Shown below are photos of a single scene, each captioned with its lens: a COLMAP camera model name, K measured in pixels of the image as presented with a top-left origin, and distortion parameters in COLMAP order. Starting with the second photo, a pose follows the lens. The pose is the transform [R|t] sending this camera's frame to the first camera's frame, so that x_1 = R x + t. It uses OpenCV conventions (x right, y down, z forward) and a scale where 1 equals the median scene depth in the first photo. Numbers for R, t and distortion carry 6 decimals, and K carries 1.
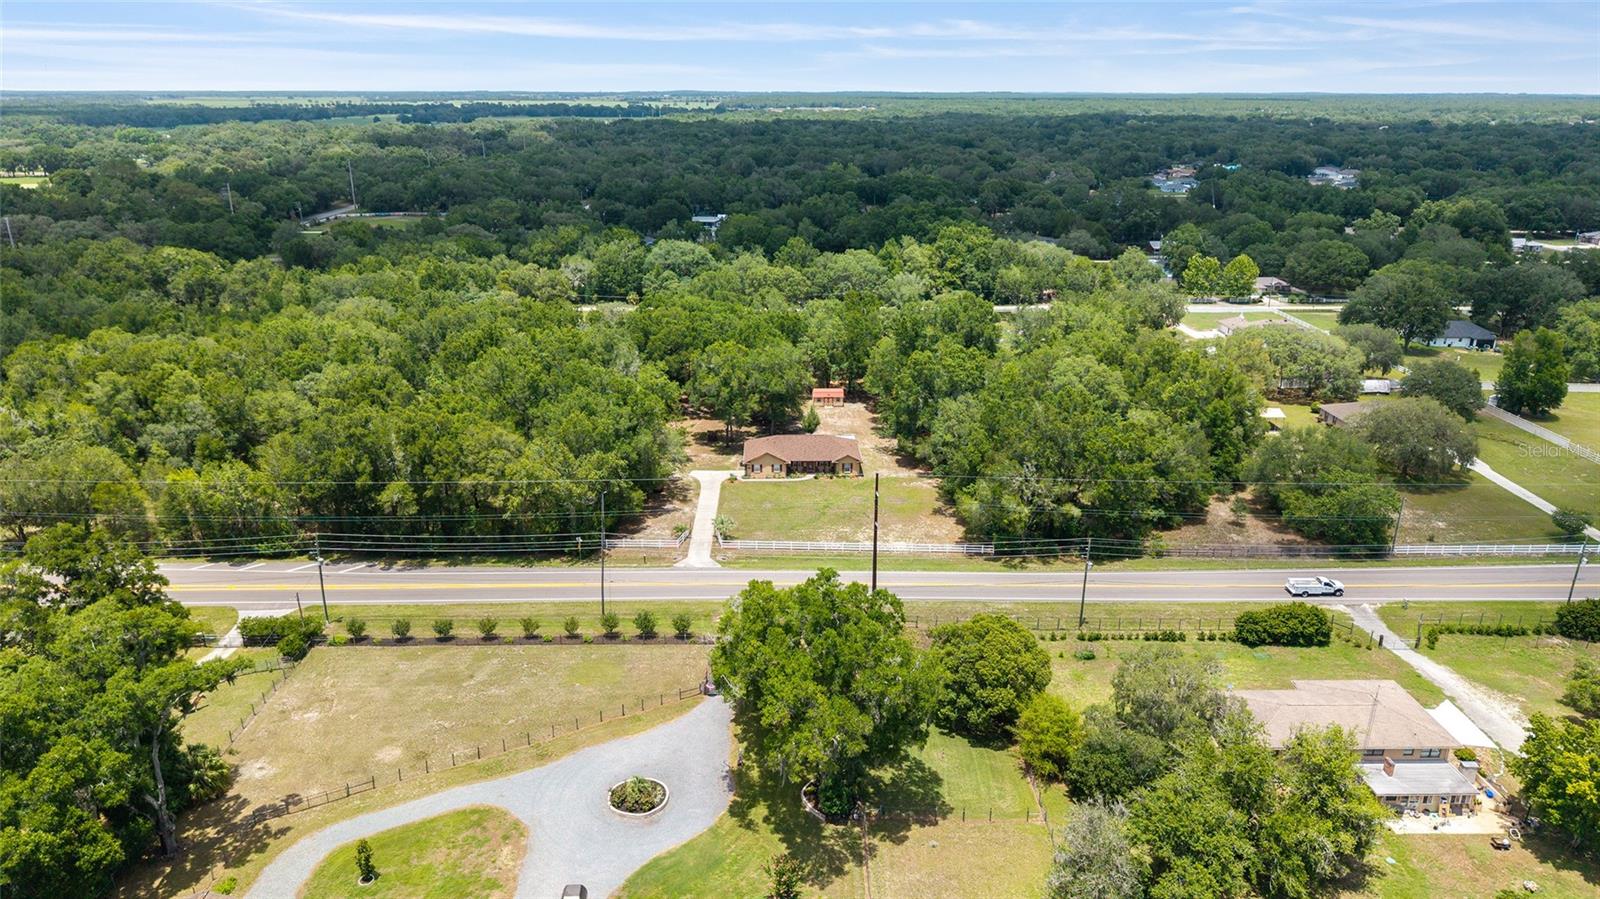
lens RADIAL K [[1070.4, 0, 801.5], [0, 1070.4, 458.5], [0, 0, 1]] dist [0.009459, -0.008073]
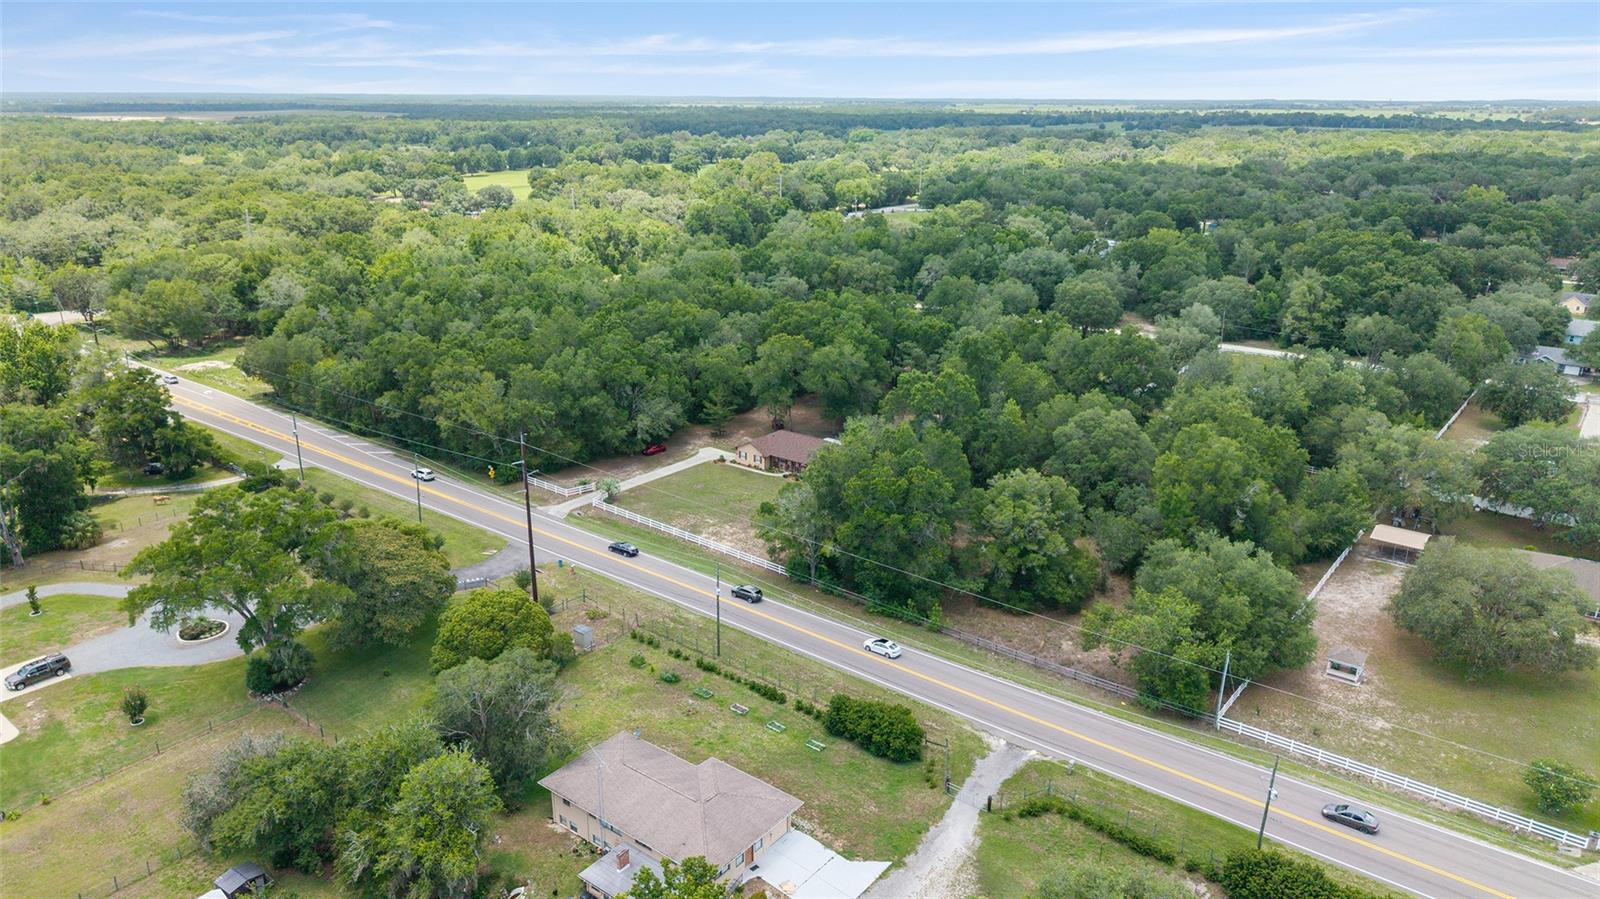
lens RADIAL K [[1070.4, 0, 790.8], [0, 1070.4, 445.0], [0, 0, 1]] dist [0.009459, -0.008073]
pose [[0.776256, 0.196398, -0.599045, 0.621456], [-0.207554, 0.976877, 0.051318, -0.064341], [0.595272, 0.084499, 0.799069, 0.195995]]
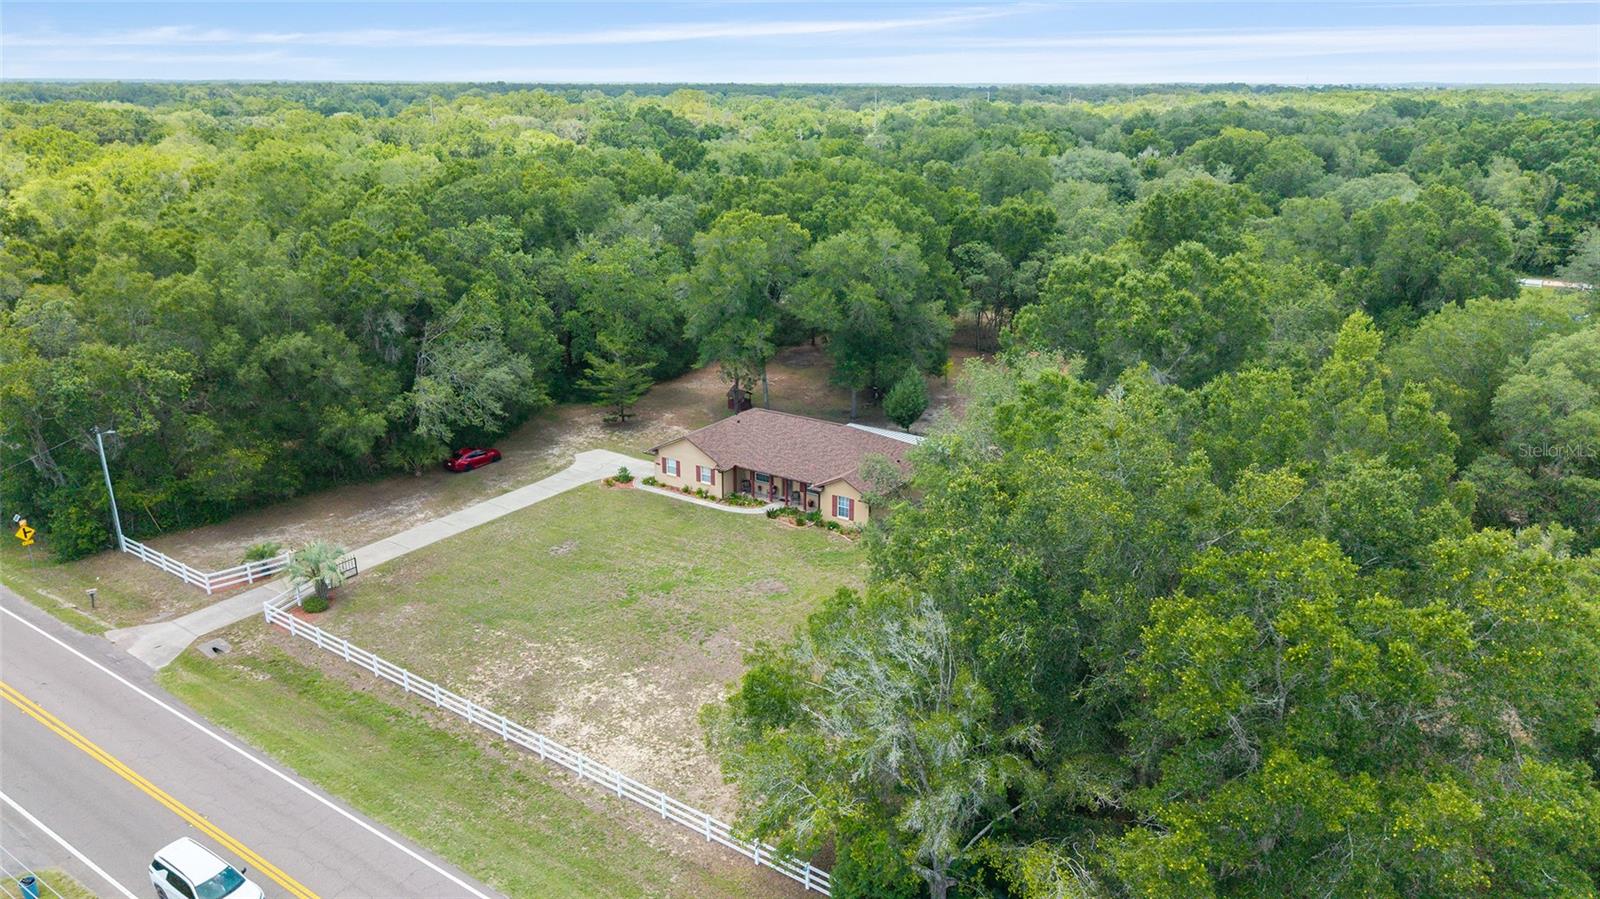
lens RADIAL K [[1070.4, 0, 804.5], [0, 1070.4, 455.2], [0, 0, 1]] dist [0.009459, -0.008073]
pose [[0.825848, 0.186205, -0.532261, 0.252123], [-0.185996, 0.981032, 0.054613, -0.032025], [0.532334, 0.053896, 0.844817, 0.645977]]
